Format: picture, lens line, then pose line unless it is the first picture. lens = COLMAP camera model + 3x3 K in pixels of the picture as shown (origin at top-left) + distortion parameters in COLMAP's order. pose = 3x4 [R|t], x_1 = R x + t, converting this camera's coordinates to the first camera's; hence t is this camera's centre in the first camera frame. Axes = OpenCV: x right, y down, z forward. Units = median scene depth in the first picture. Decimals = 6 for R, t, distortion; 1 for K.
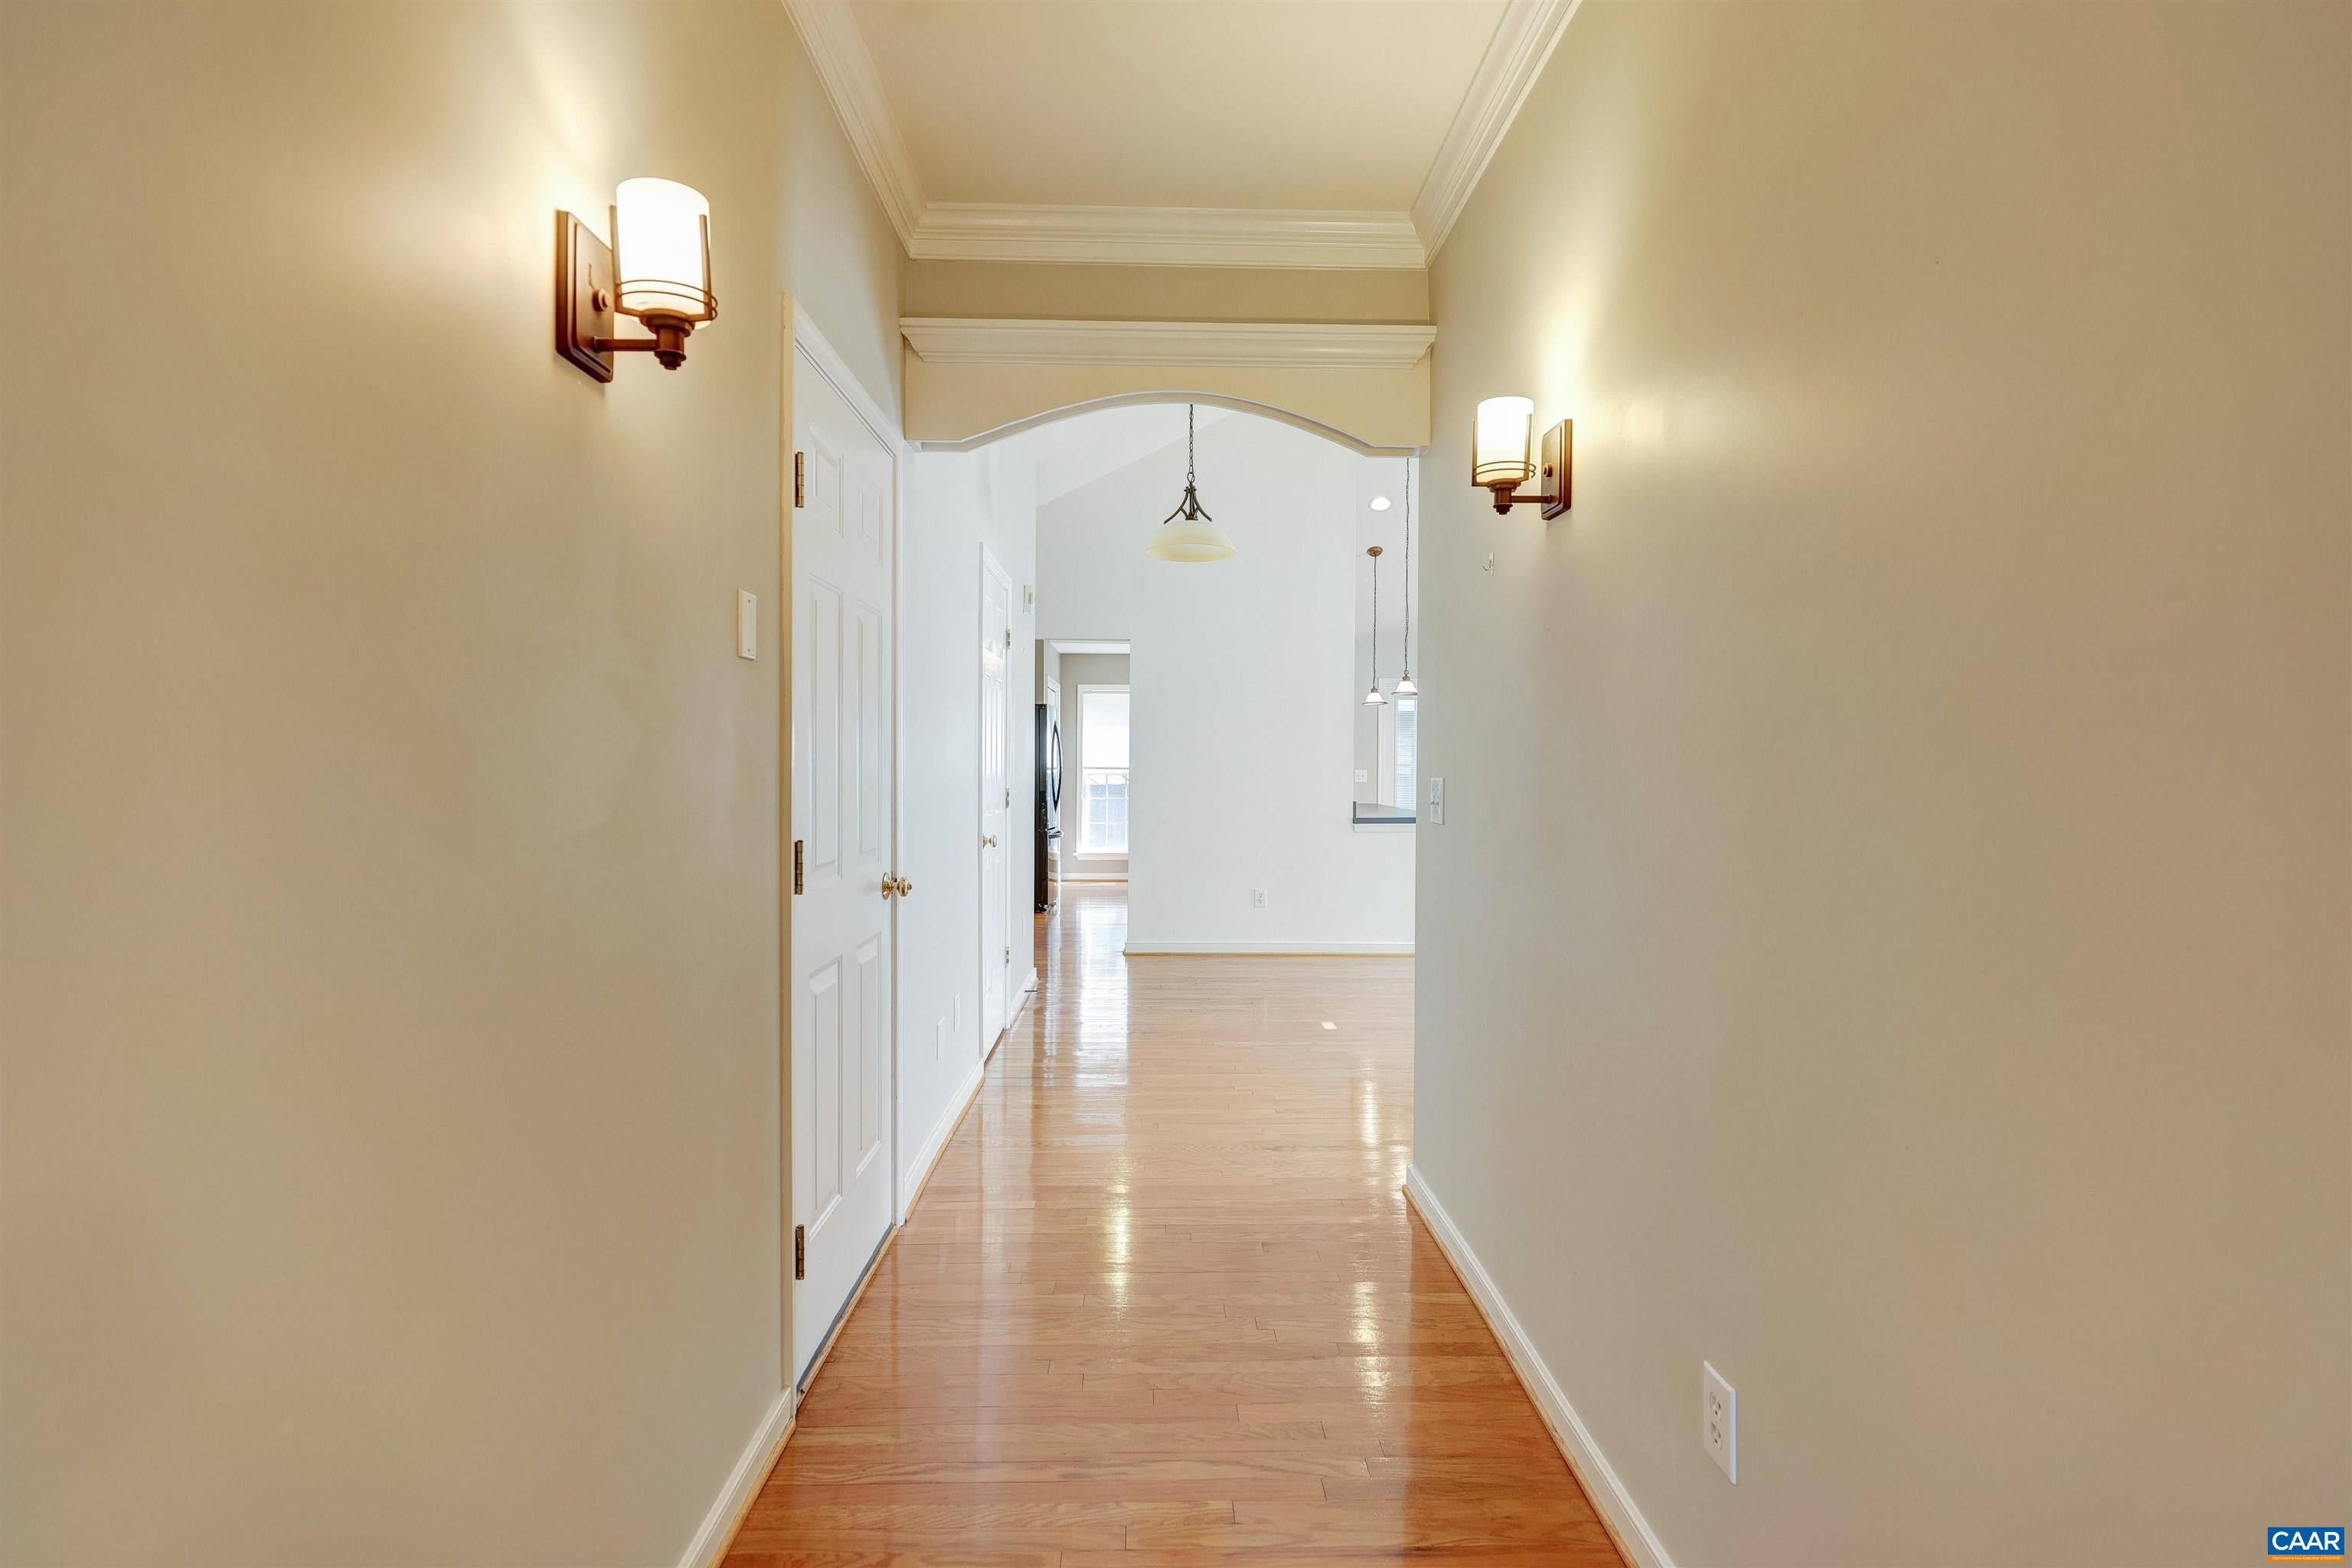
lens RADIAL K [[1134.9, 0, 1181.0], [0, 1134.9, 769.8], [0, 0, 1]] dist [-0.002733, -0.000068]
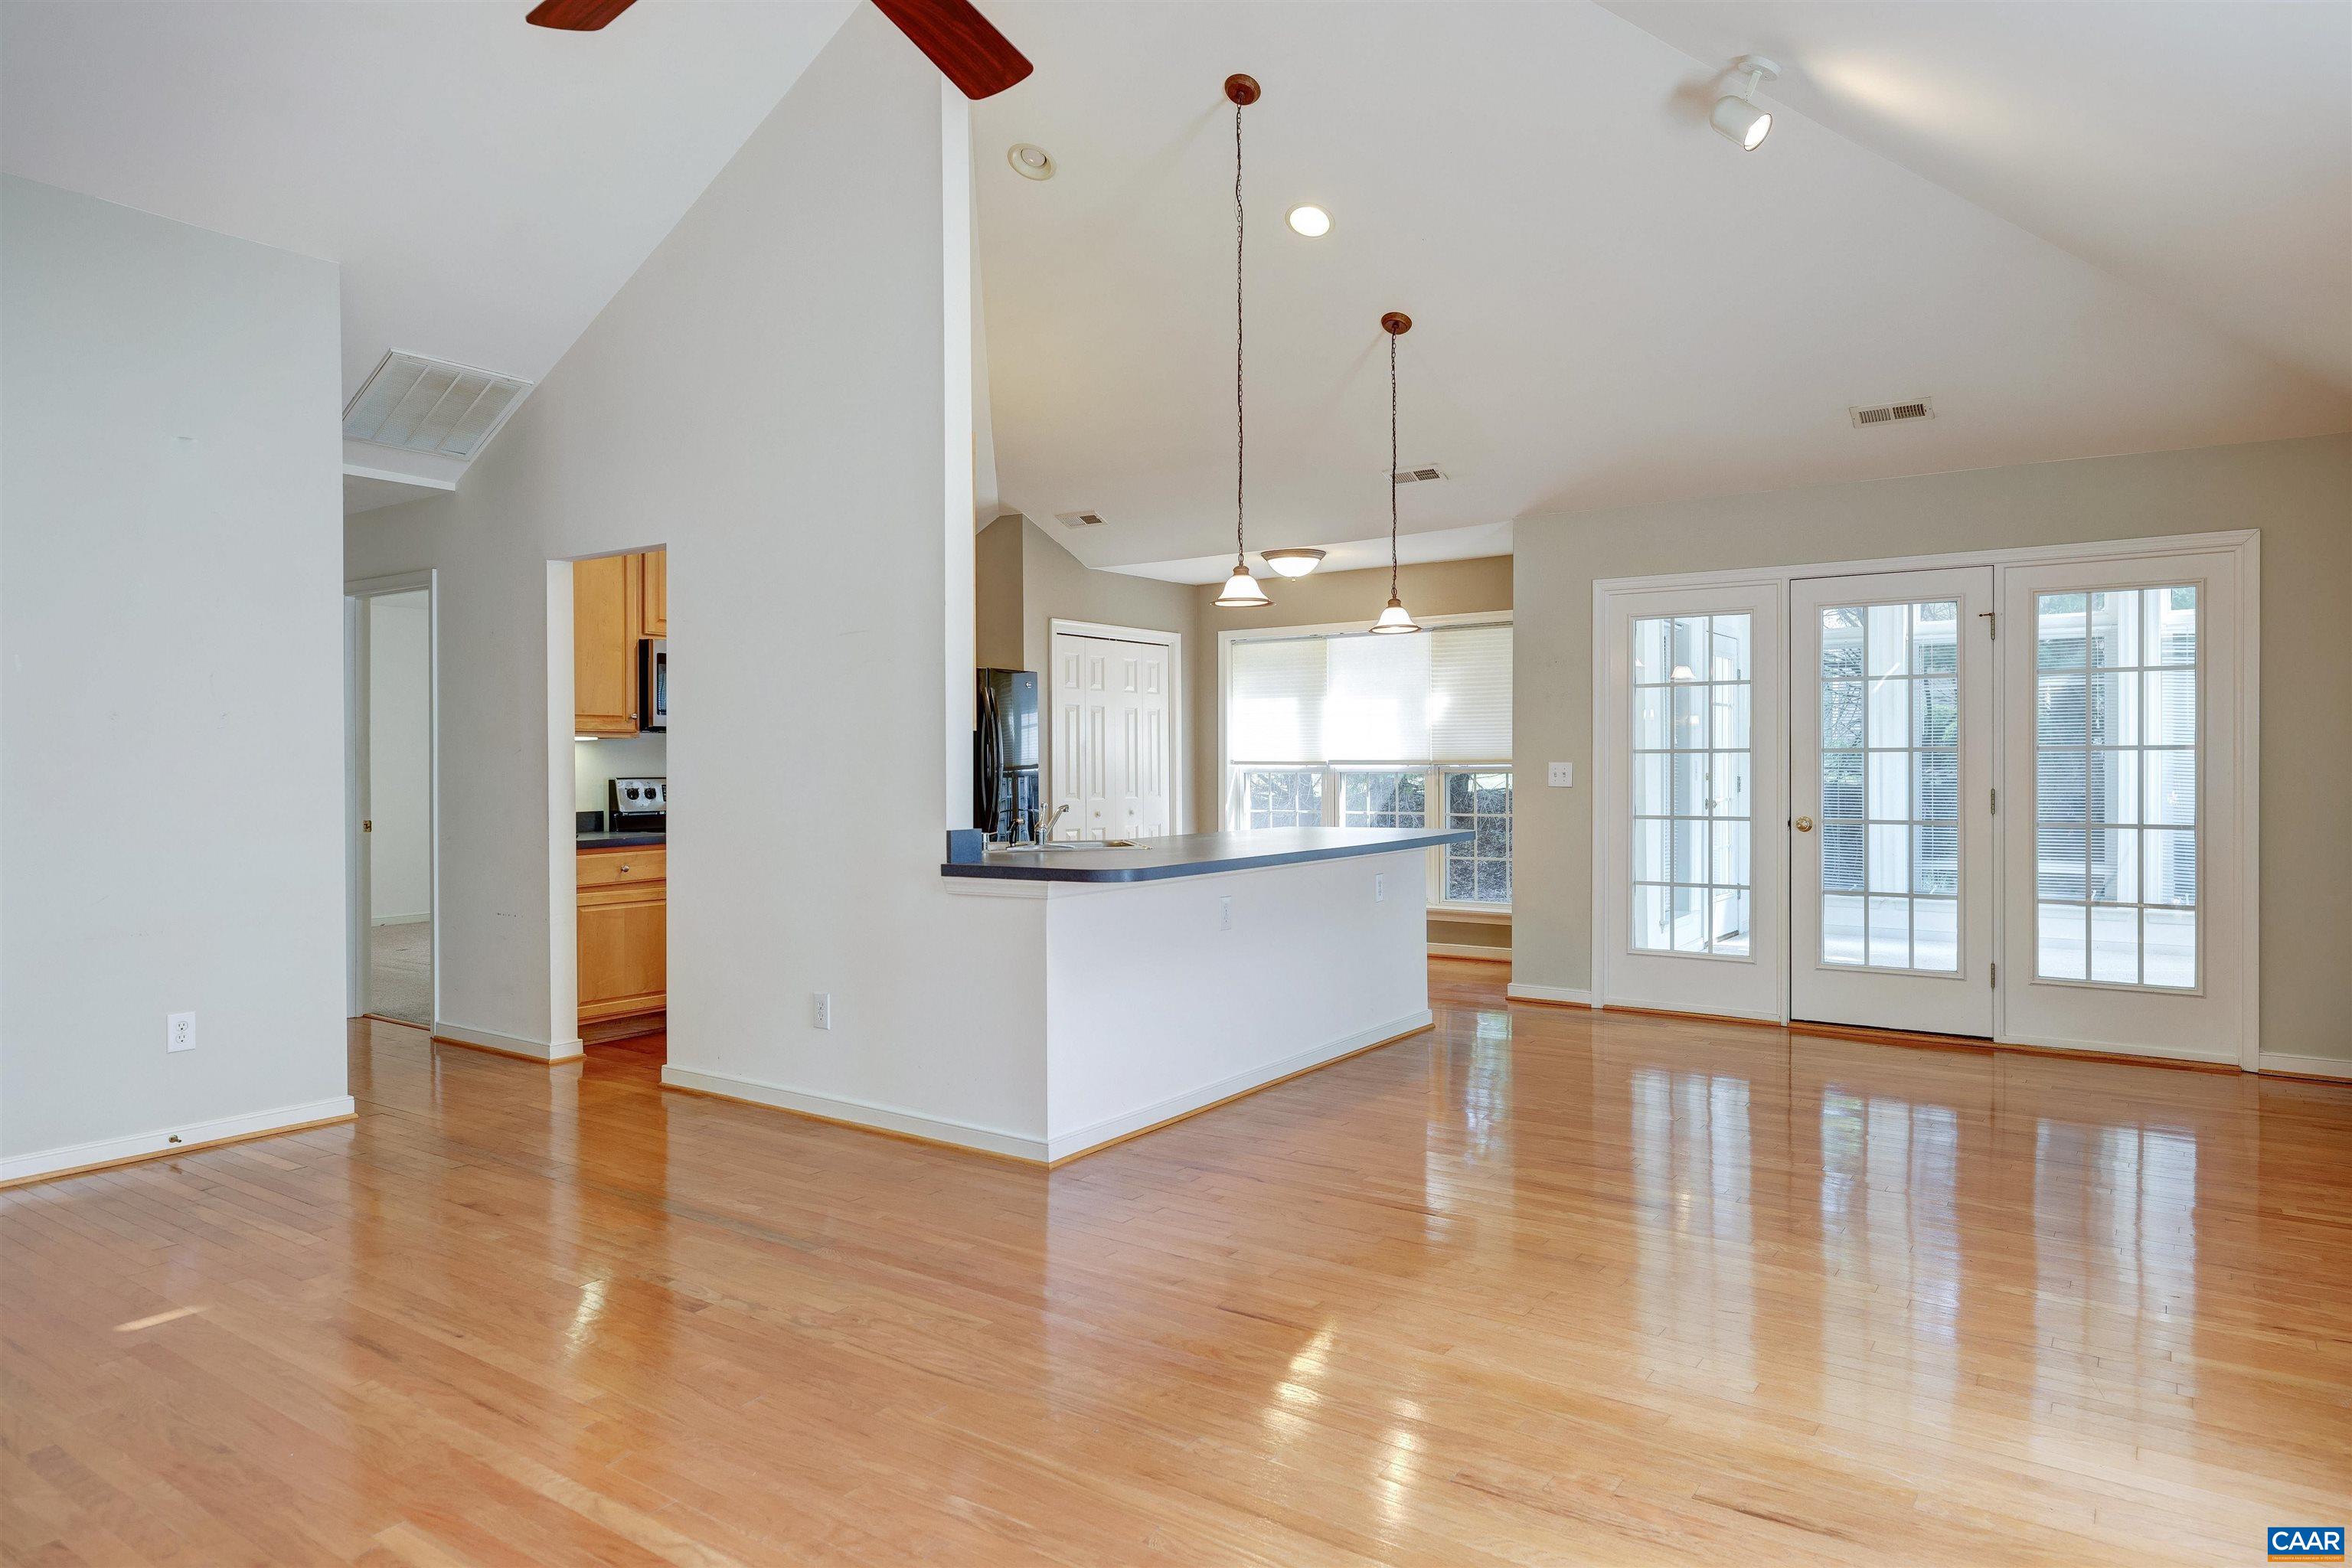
lens RADIAL K [[1414.8, 0, 1178.7], [0, 1414.8, 775.1], [0, 0, 1]] dist [0.000807, 0.000790]
pose [[0.806188, 0.002321, -0.591655, 0.527632], [-0.002306, 0.999997, 0.000781, 0.003943], [0.591655, 0.000734, 0.806191, 0.518830]]
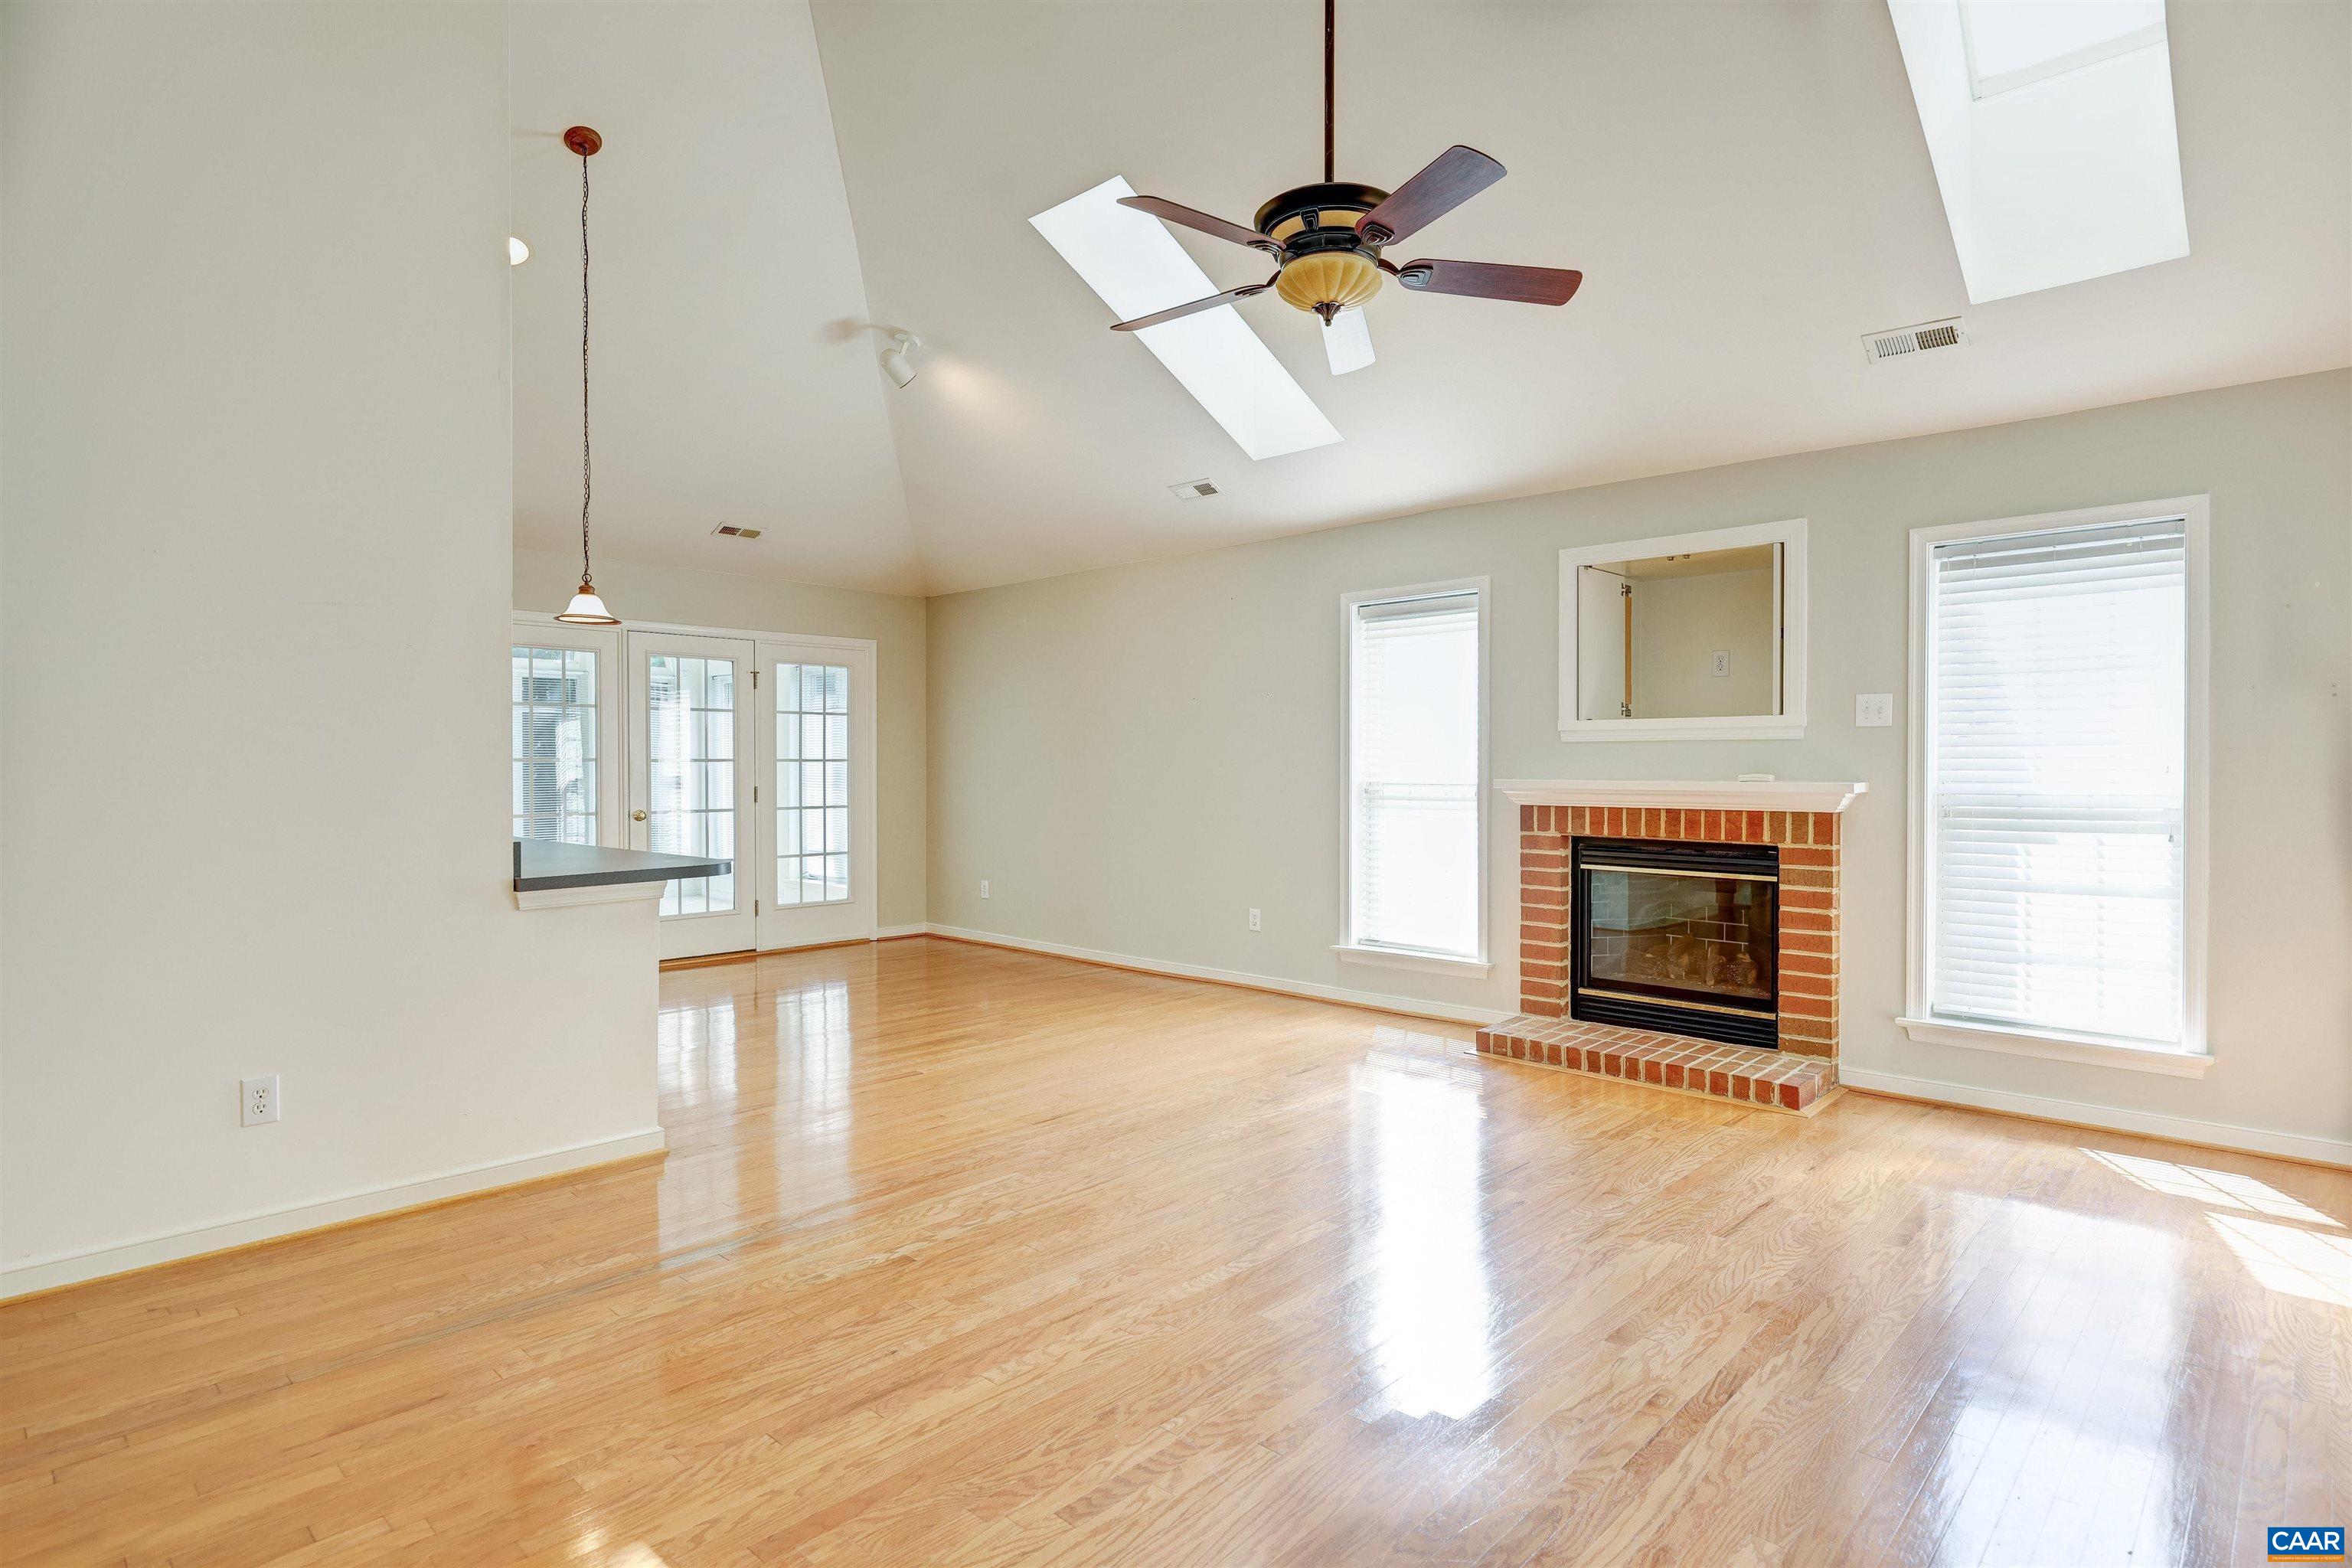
lens RADIAL K [[1233.3, 0, 1188.3], [0, 1233.3, 774.6], [0, 0, 1]] dist [-0.002129, -0.000722]
pose [[0.699291, -0.007644, 0.714796, -0.007270], [0.009889, 0.999951, 0.001019, 0.003928], [-0.714768, 0.006356, 0.699333, 0.431579]]
